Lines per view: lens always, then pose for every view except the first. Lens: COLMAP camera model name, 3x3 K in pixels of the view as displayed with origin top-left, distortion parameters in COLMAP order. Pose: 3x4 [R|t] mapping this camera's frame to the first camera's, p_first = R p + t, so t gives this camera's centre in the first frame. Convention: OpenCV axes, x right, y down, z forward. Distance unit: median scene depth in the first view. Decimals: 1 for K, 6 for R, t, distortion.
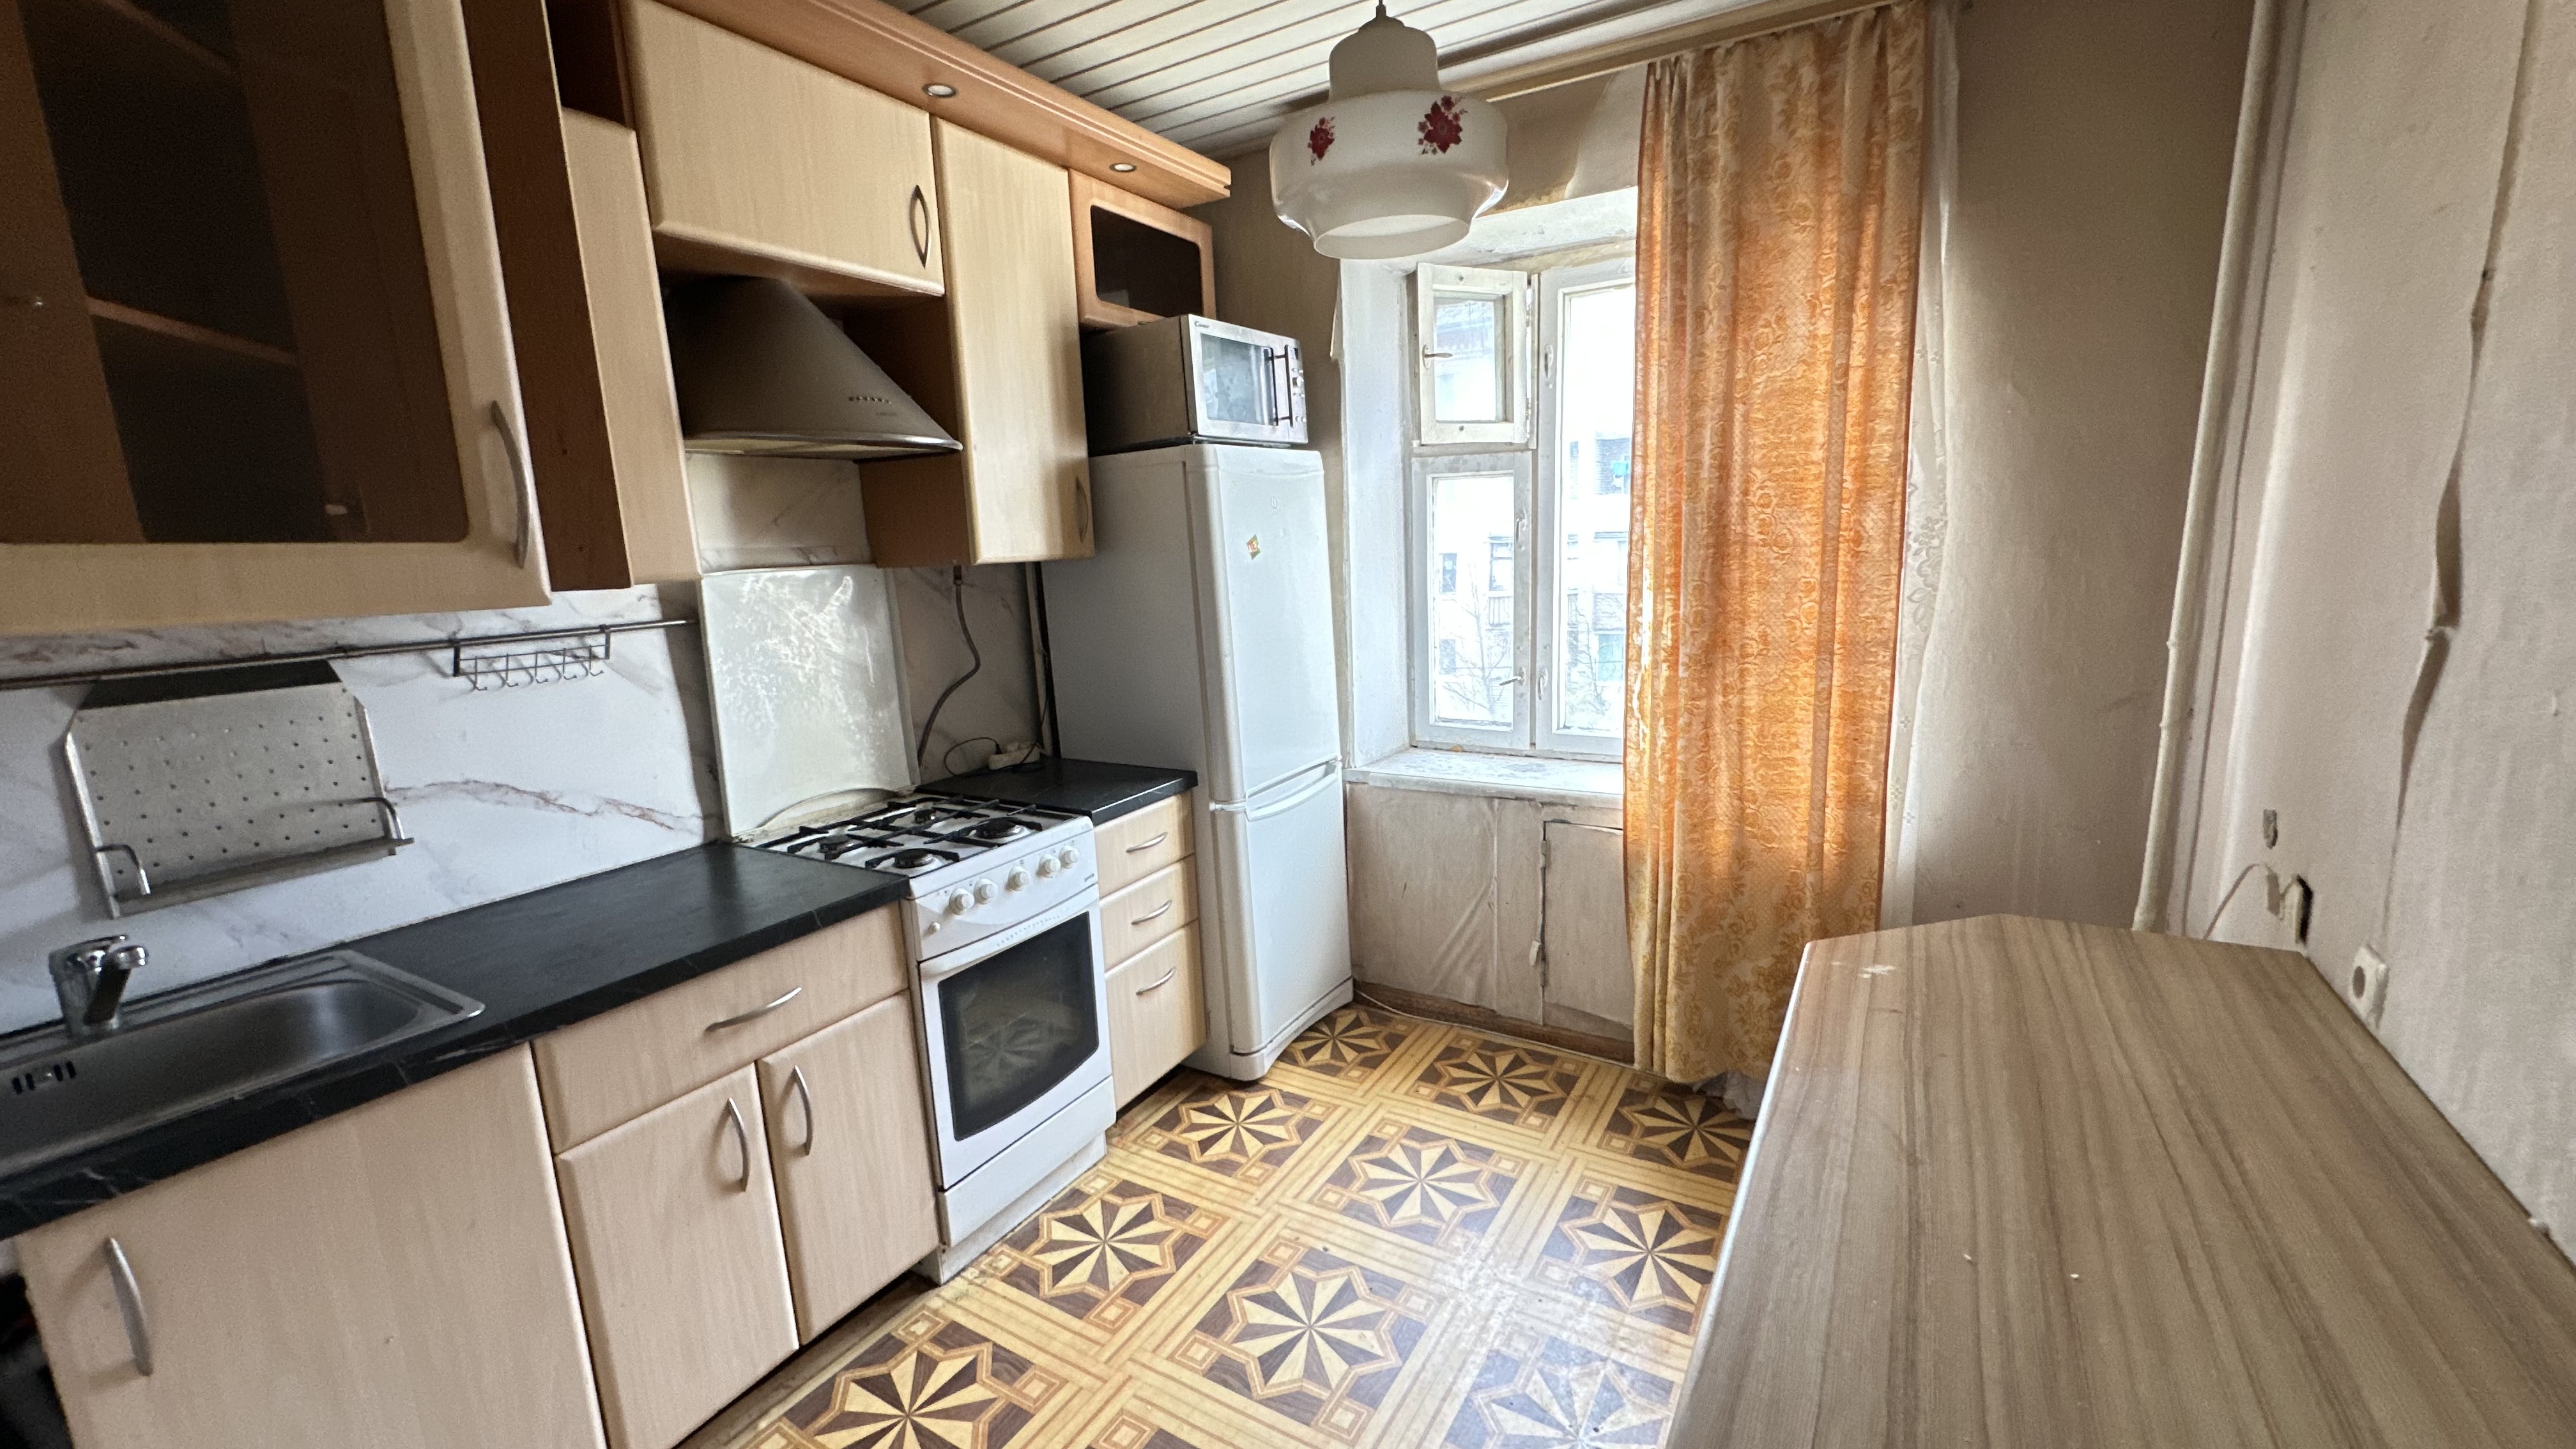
lens RADIAL K [[1030.4, 0, 1296.5], [0, 1030.4, 724.7], [0, 0, 1]] dist [-0.004848, 0.000081]
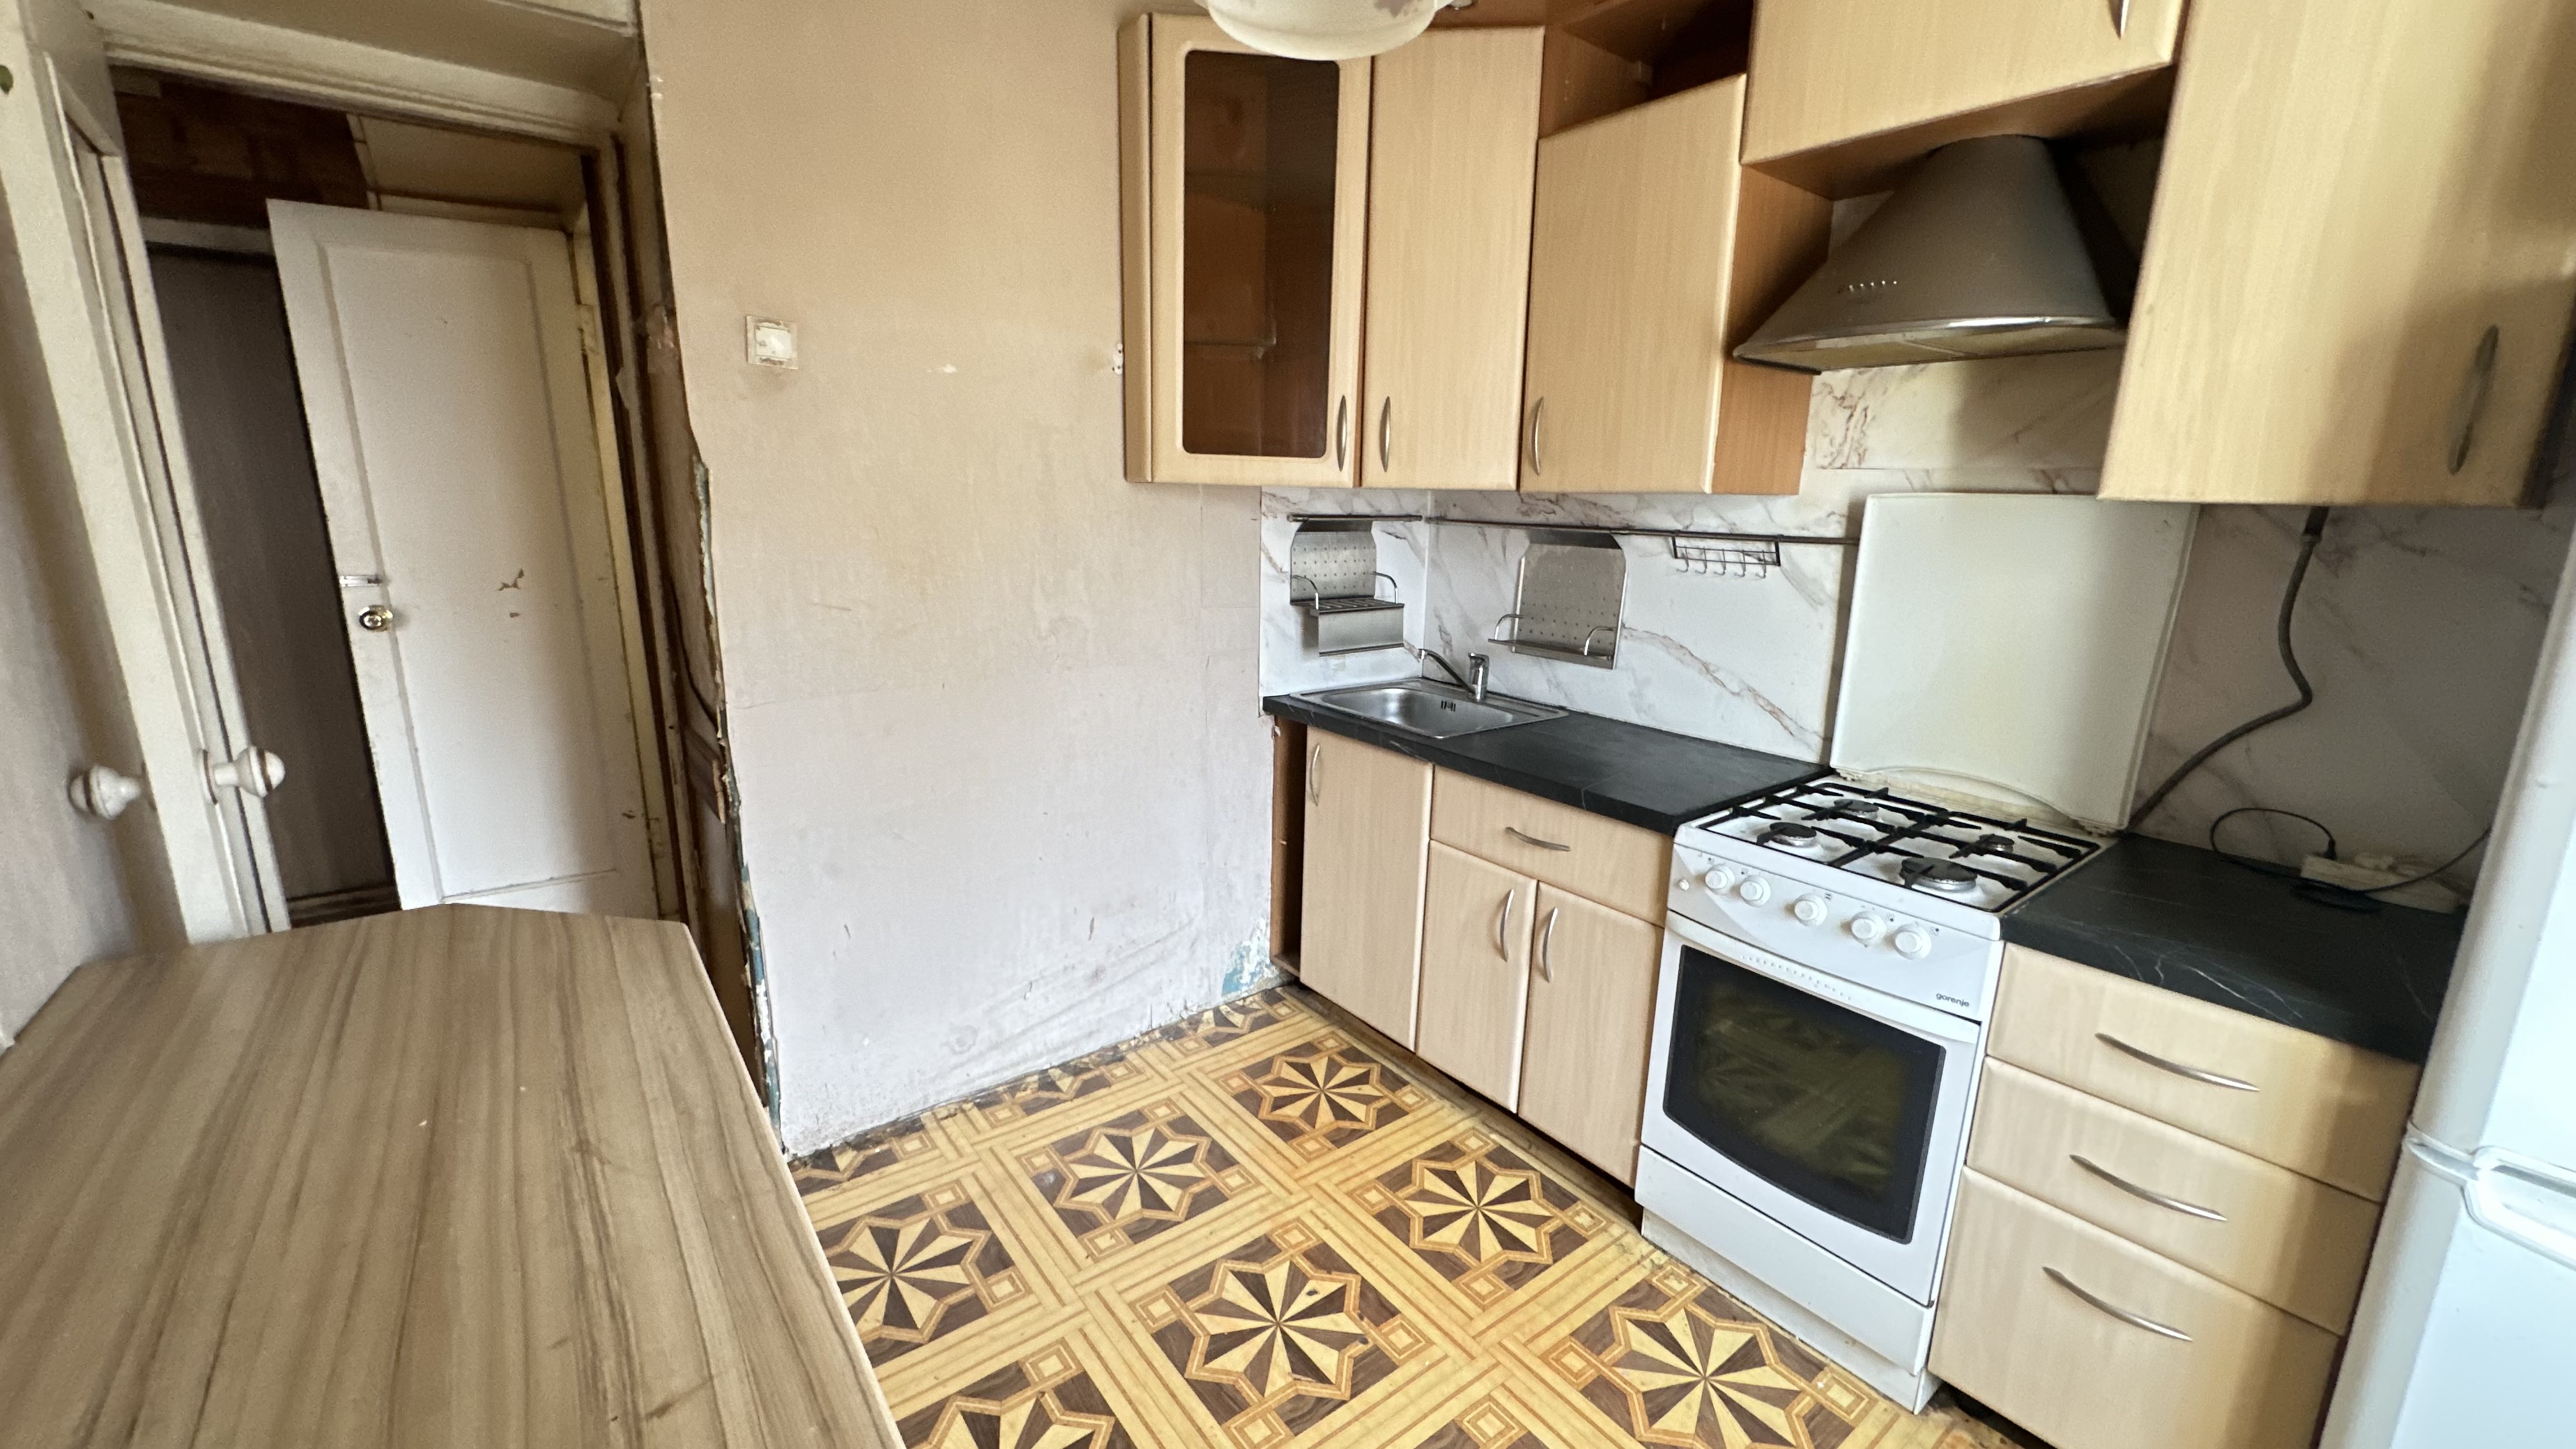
lens RADIAL K [[1030.4, 0, 1286.9], [0, 1030.4, 722.4], [0, 0, 1]] dist [-0.004848, 0.000081]
pose [[-0.378869, 0.237158, -0.894547, 0.569845], [-0.168298, 0.932833, 0.318587, -0.171683], [0.910019, 0.271253, -0.313508, 0.916842]]
